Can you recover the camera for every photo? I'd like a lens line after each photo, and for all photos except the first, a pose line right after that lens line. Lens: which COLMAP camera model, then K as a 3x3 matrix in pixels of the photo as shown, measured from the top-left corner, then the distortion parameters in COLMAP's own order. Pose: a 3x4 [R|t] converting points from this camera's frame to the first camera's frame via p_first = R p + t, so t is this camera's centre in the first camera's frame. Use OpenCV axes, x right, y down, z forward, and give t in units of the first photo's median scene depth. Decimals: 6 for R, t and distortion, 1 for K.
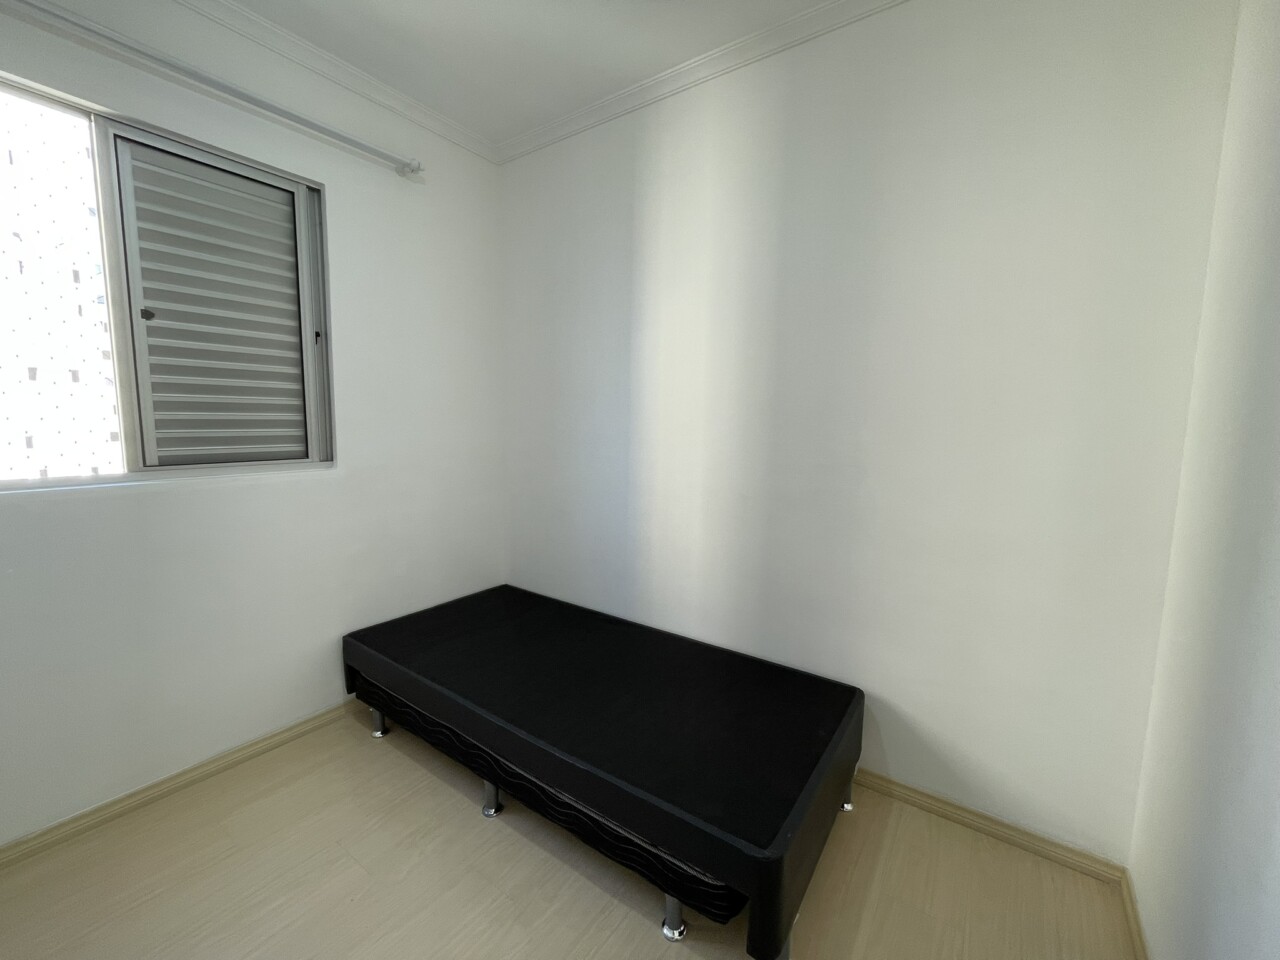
lens RADIAL K [[518.2, 0, 639.8], [0, 518.2, 478.4], [0, 0, 1]] dist [-0.001681, -0.000100]
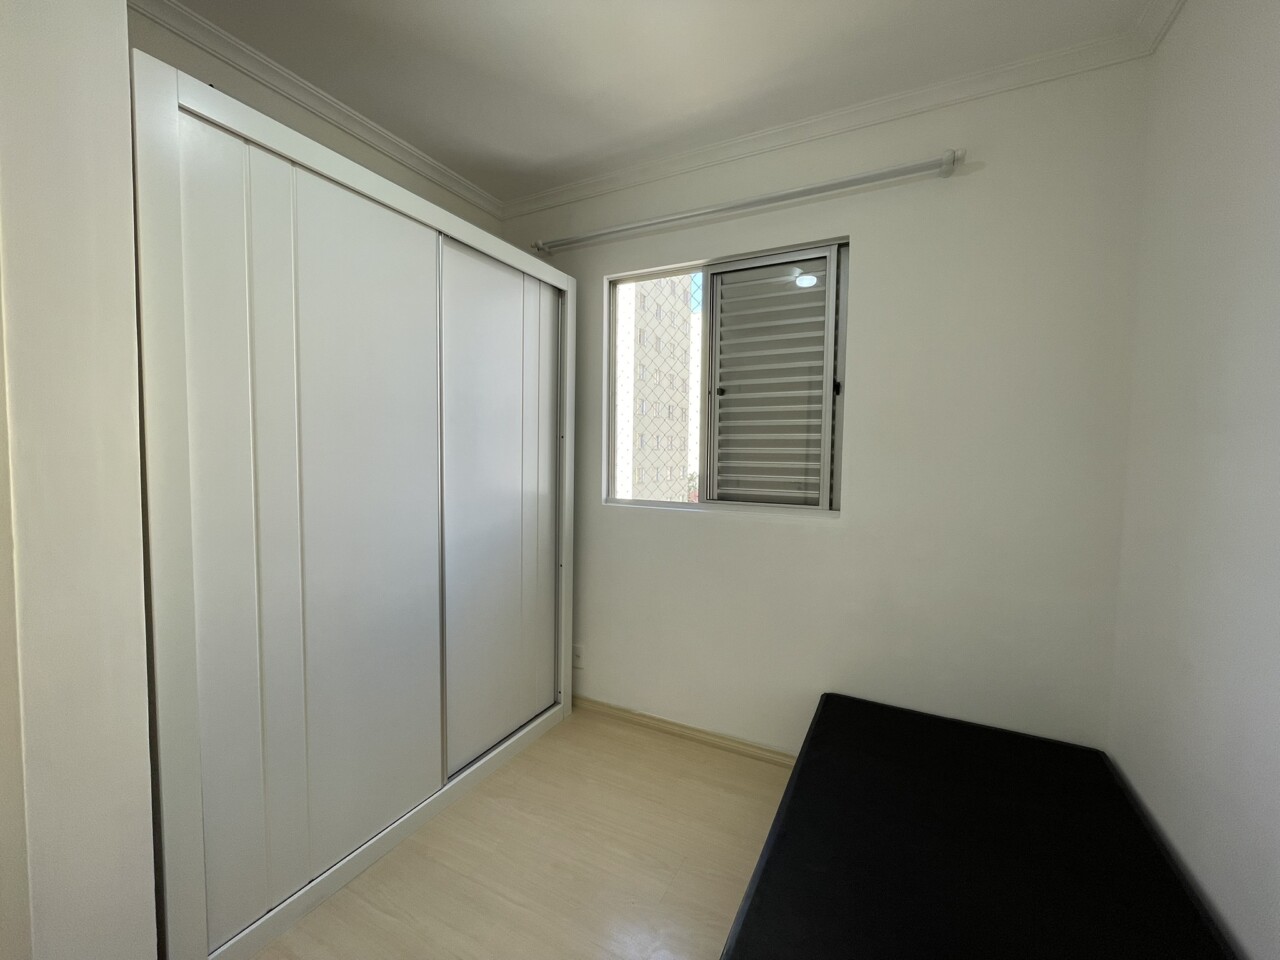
lens RADIAL K [[519.1, 0, 639.7], [0, 519.1, 478.2], [0, 0, 1]] dist [-0.001091, -0.000282]
pose [[0.131478, 0.033697, -0.990746, 0.401587], [-0.123401, 0.992205, 0.017370, -0.078967], [0.983608, 0.119975, 0.134612, 0.601720]]
